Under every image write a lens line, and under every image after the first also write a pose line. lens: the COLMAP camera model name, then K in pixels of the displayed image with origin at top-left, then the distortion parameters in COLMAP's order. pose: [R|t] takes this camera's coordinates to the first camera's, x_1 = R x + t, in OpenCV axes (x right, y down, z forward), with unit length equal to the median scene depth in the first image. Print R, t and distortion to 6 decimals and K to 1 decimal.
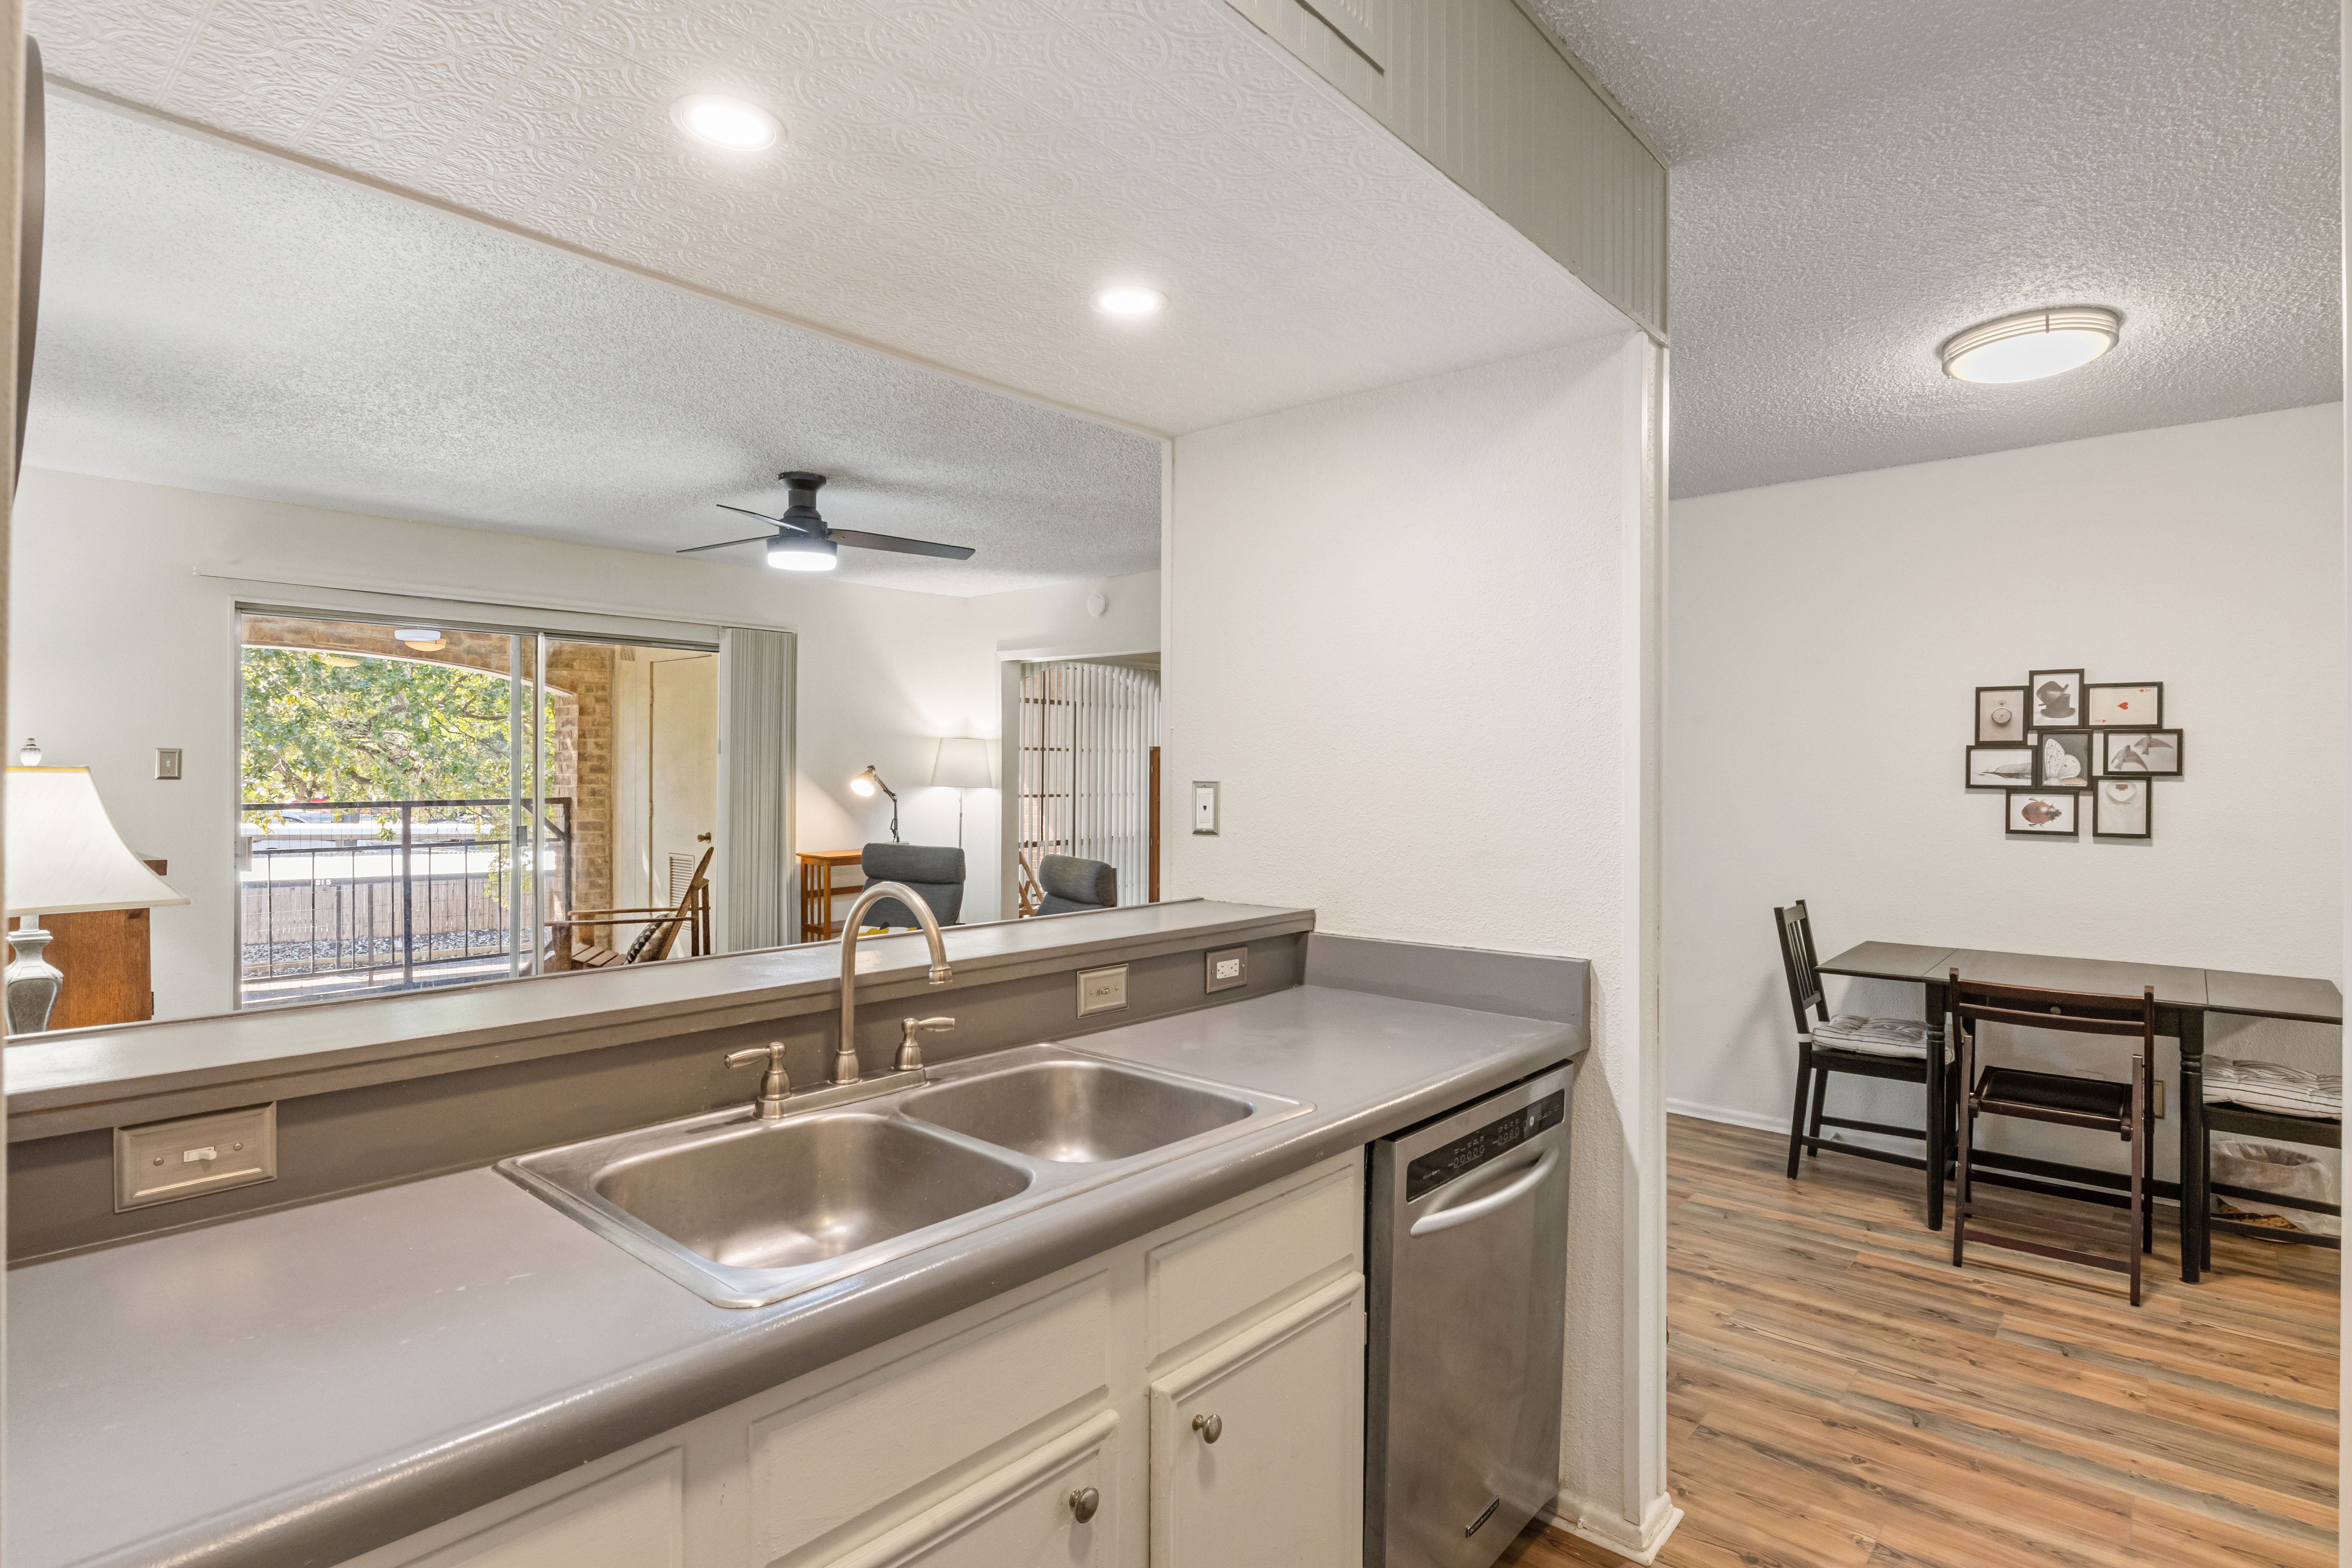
lens RADIAL K [[1195.8, 0, 1183.5], [0, 1195.8, 773.2], [0, 0, 1]] dist [-0.005356, -0.000619]
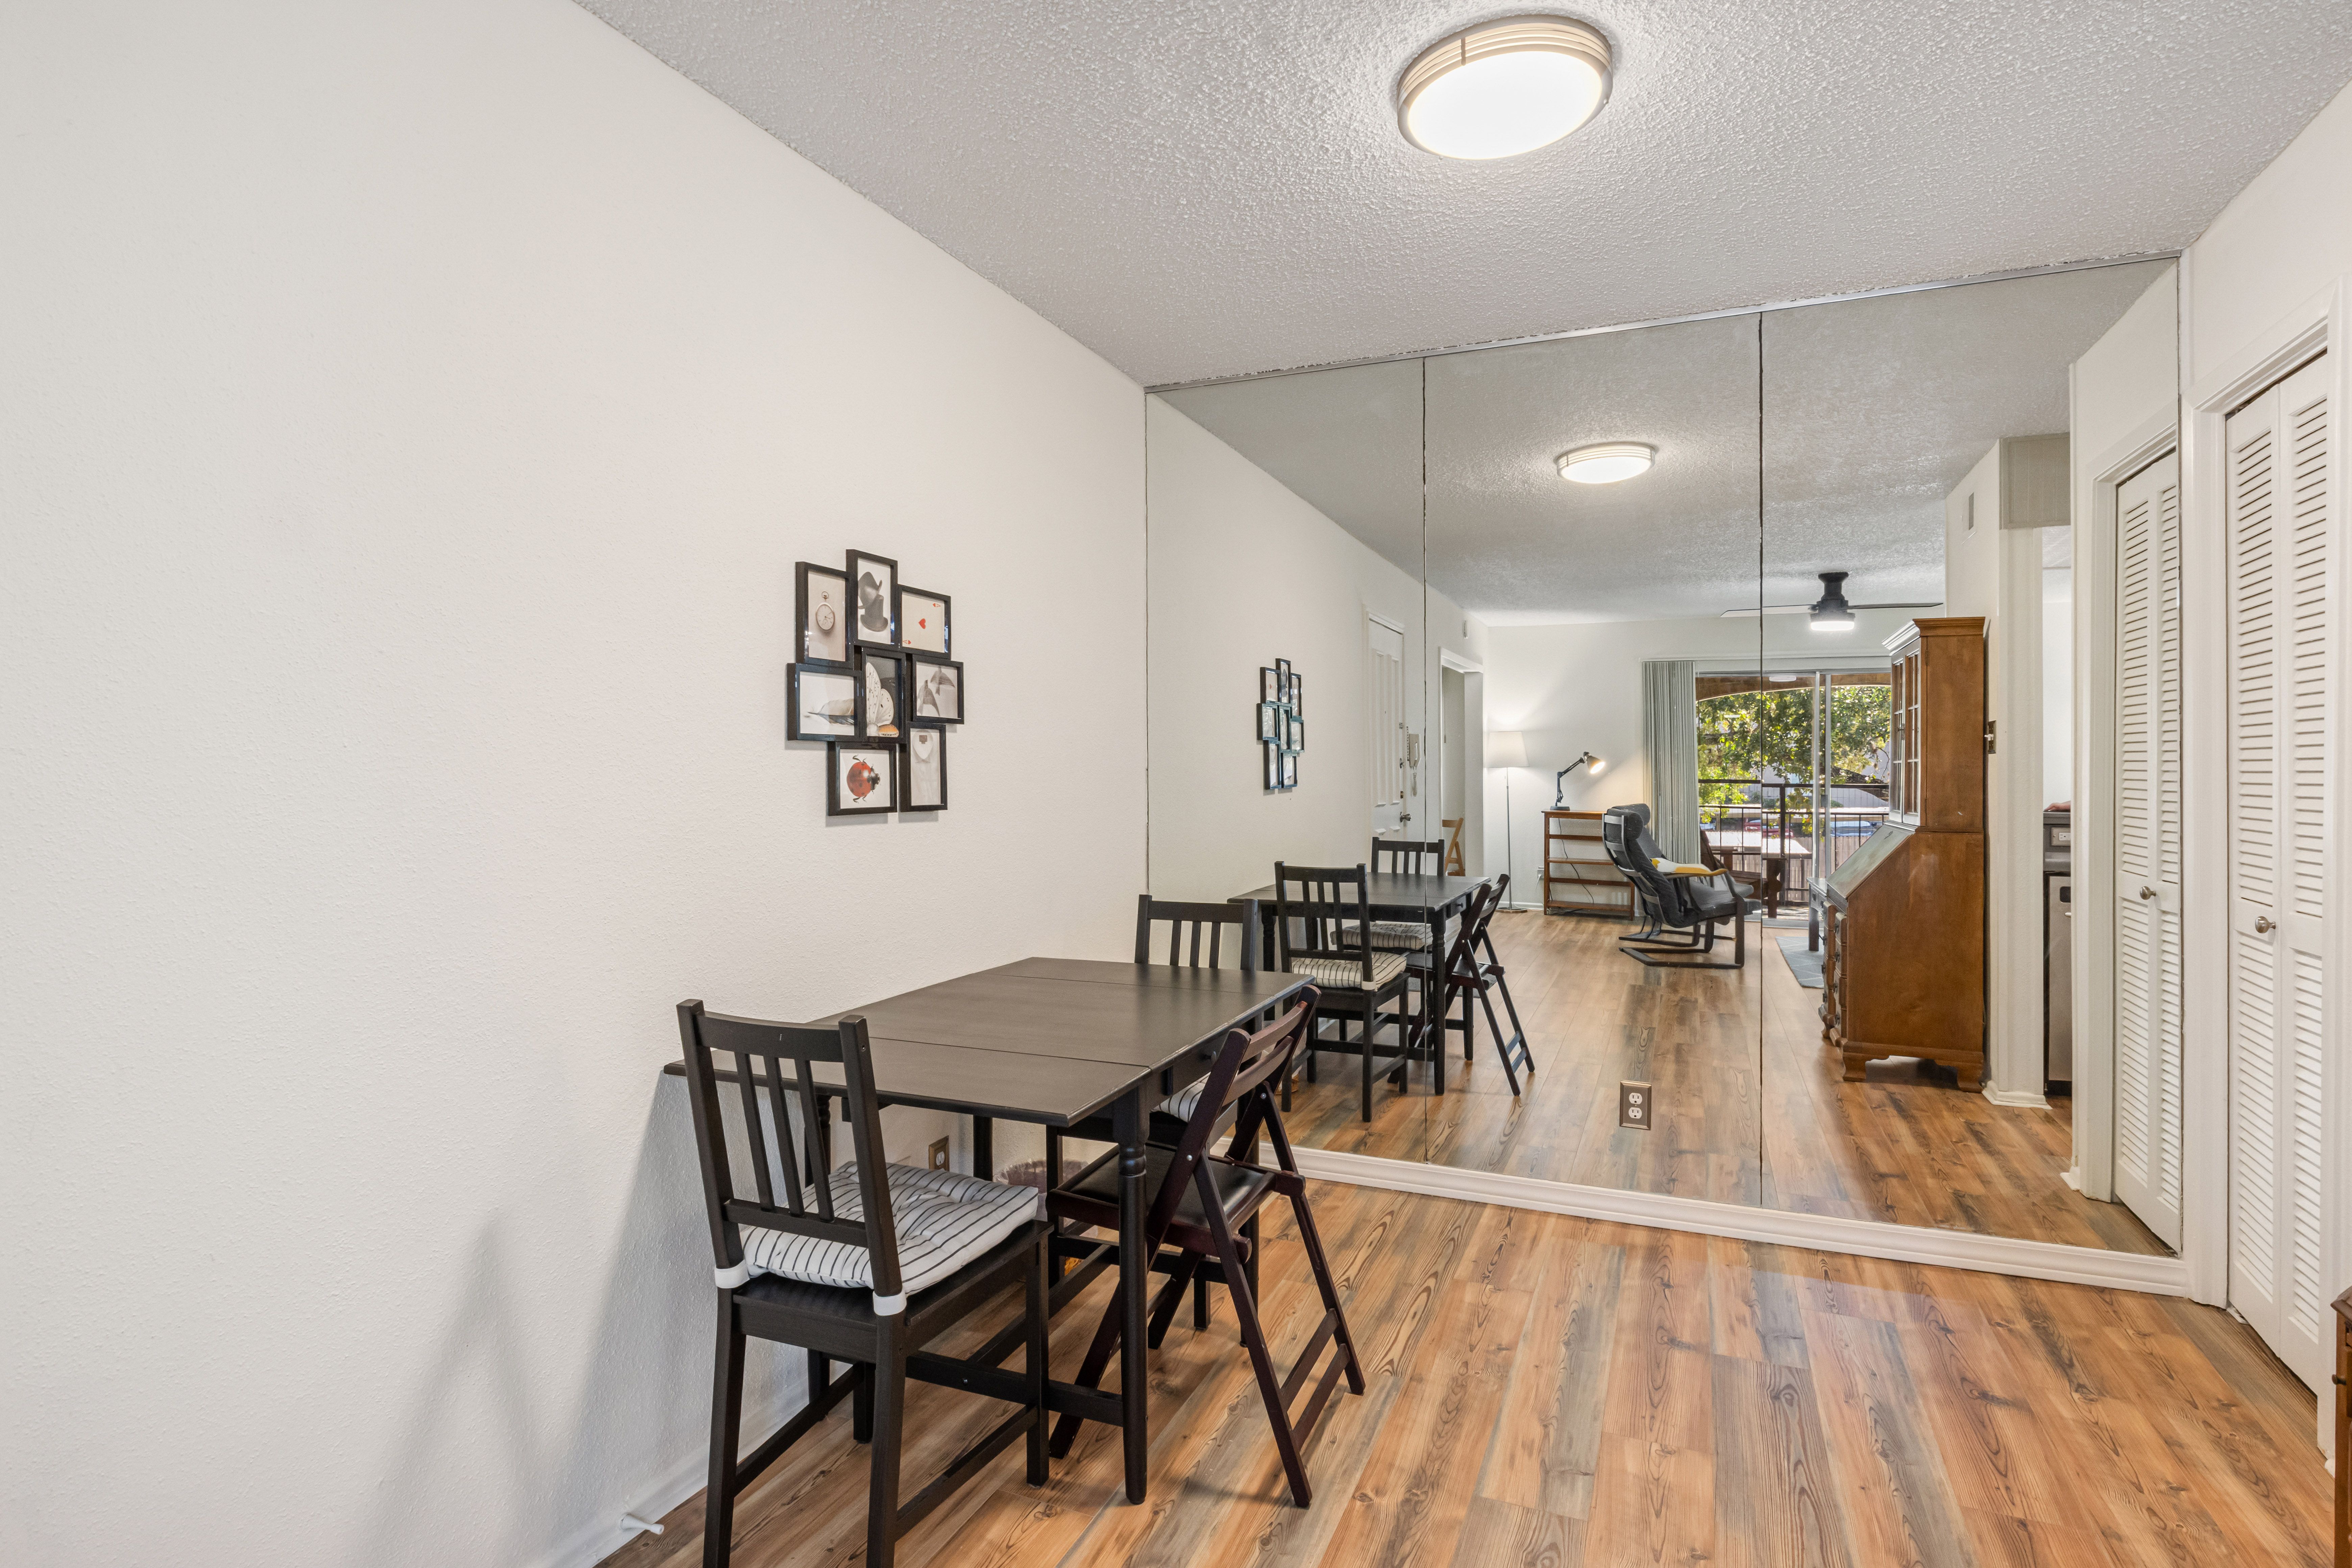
lens RADIAL K [[1176.7, 0, 1184.8], [0, 1176.7, 775.8], [0, 0, 1]] dist [-0.005134, -0.001295]
pose [[-0.302506, -0.014556, 0.953036, 0.068629], [0.001964, 0.999872, 0.015895, 0.019125], [-0.953145, 0.006680, -0.302439, 0.898208]]
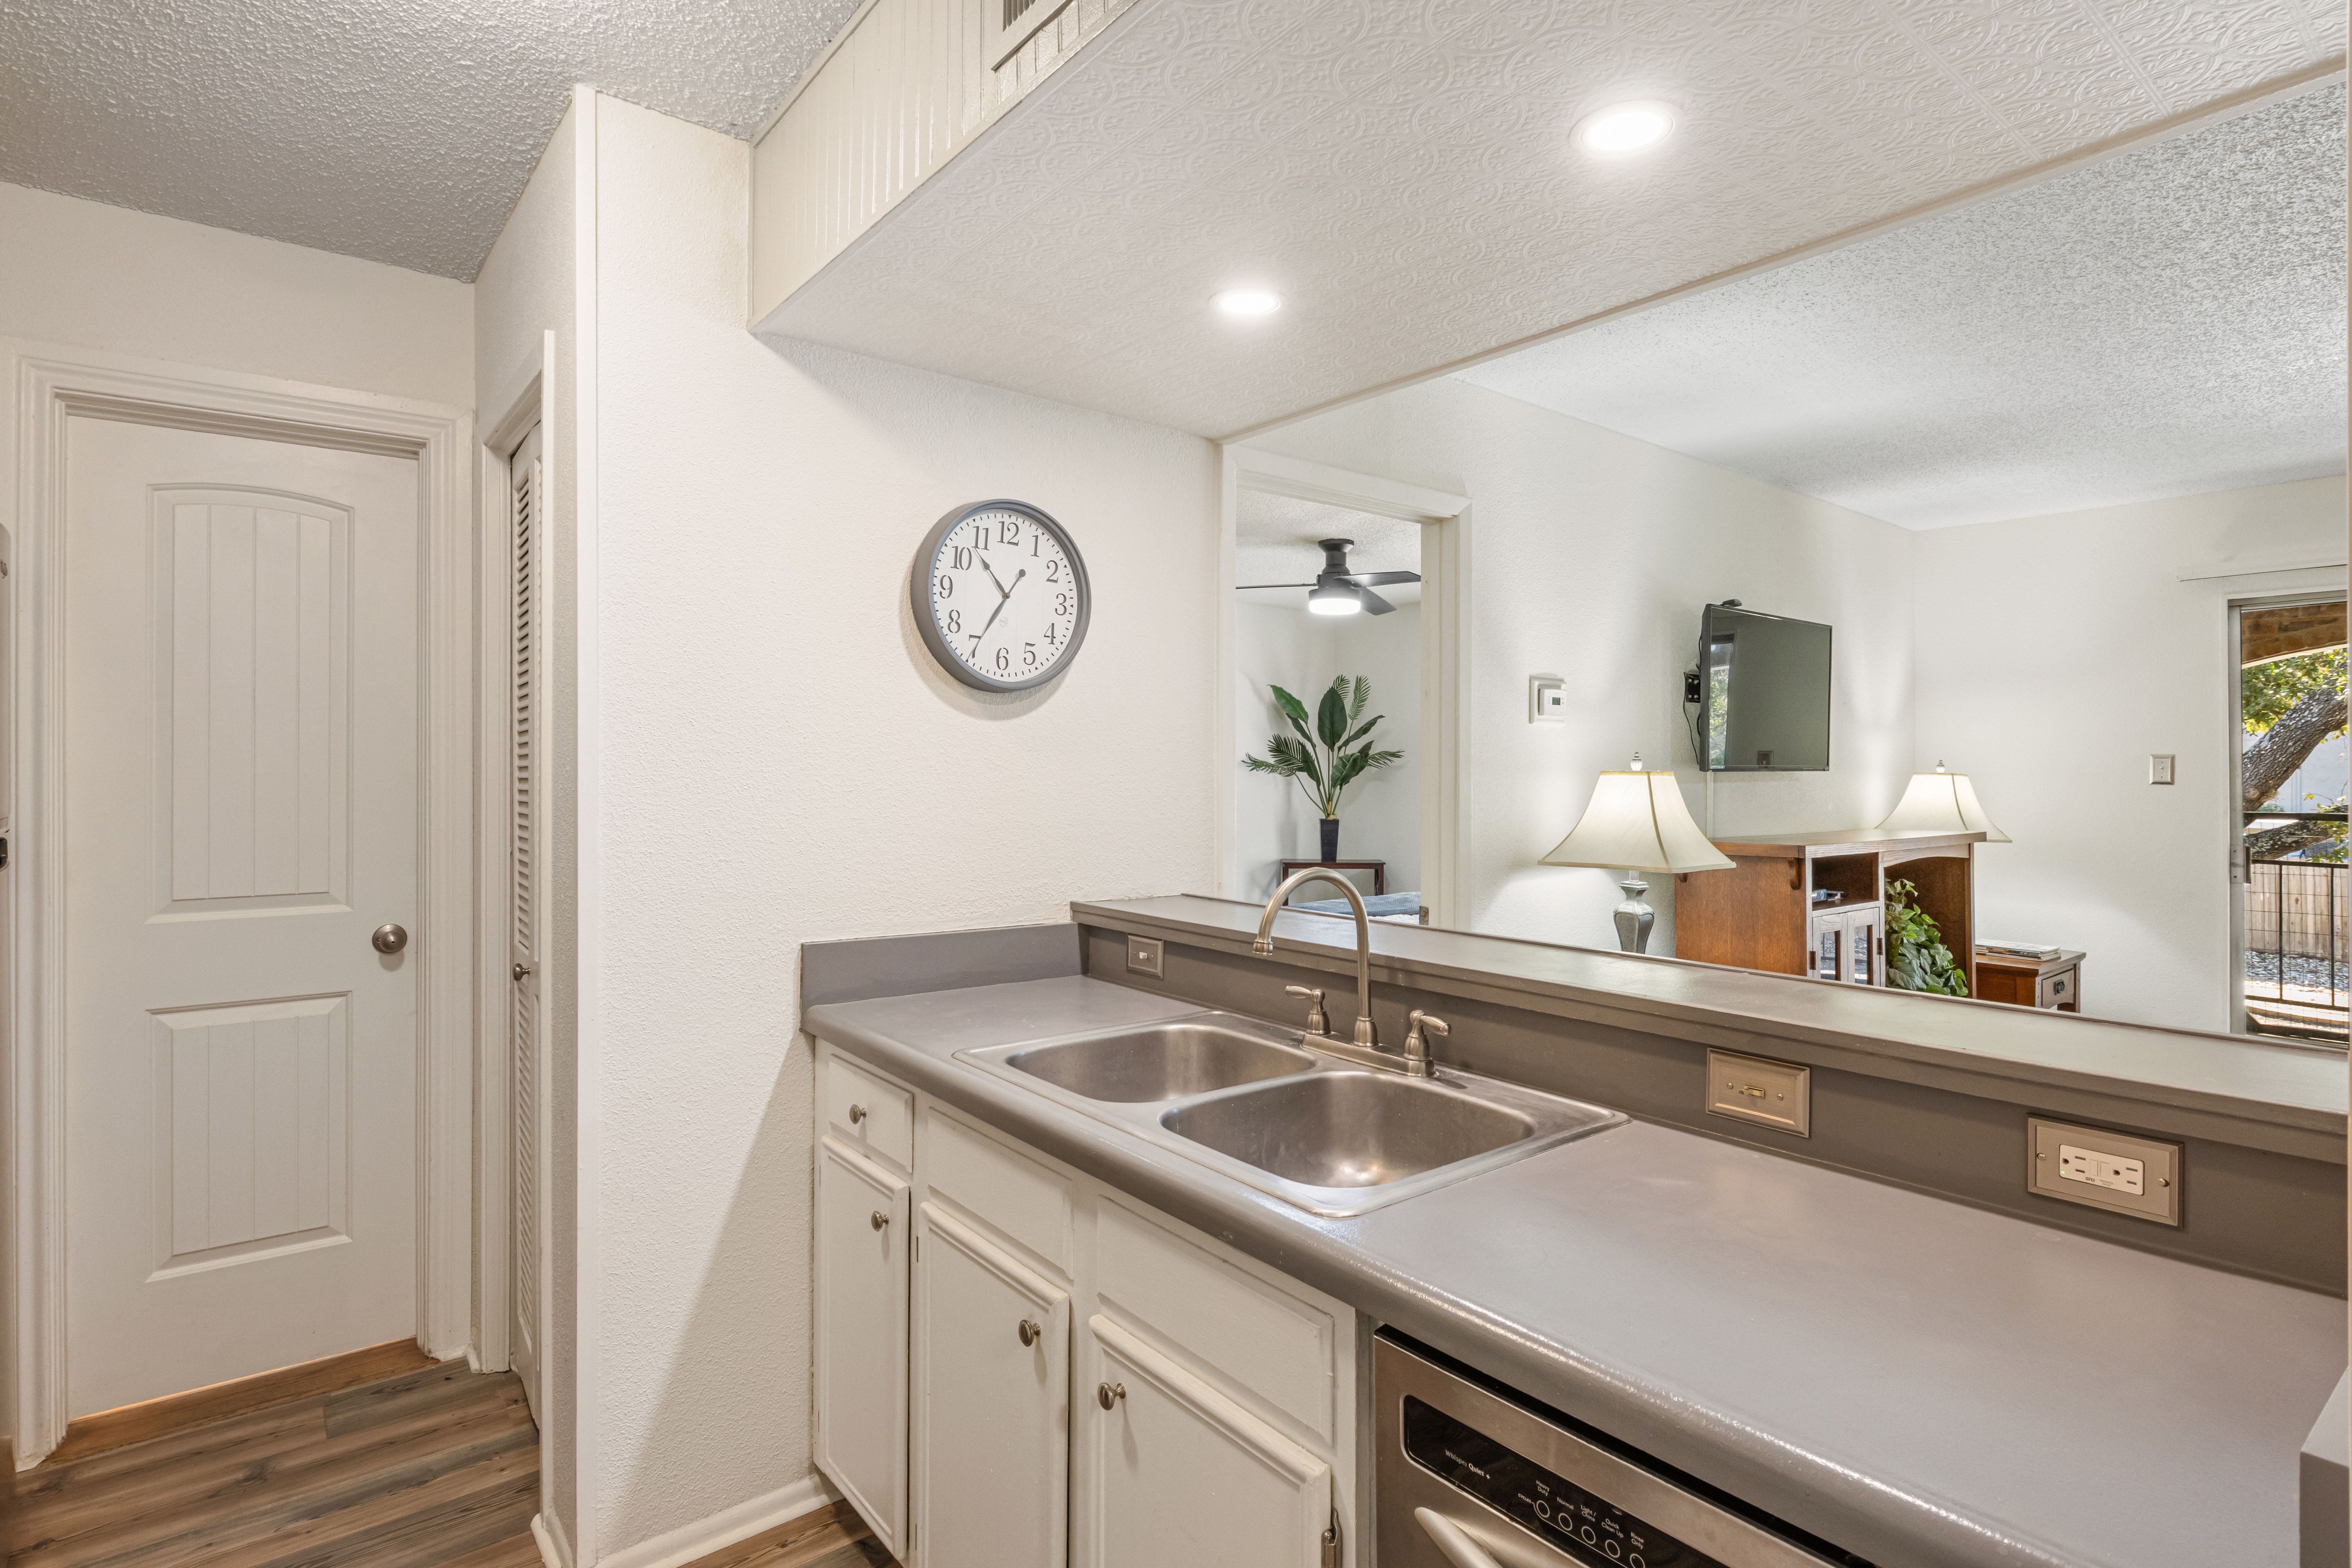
lens RADIAL K [[1172.8, 0, 1178.1], [0, 1172.8, 765.7], [0, 0, 1]] dist [-0.000327, -0.001944]
pose [[-0.183809, -0.008314, -0.982927, 0.306578], [-0.005030, 0.999959, -0.007517, 0.000960], [0.982949, 0.003562, -0.183844, 0.372687]]
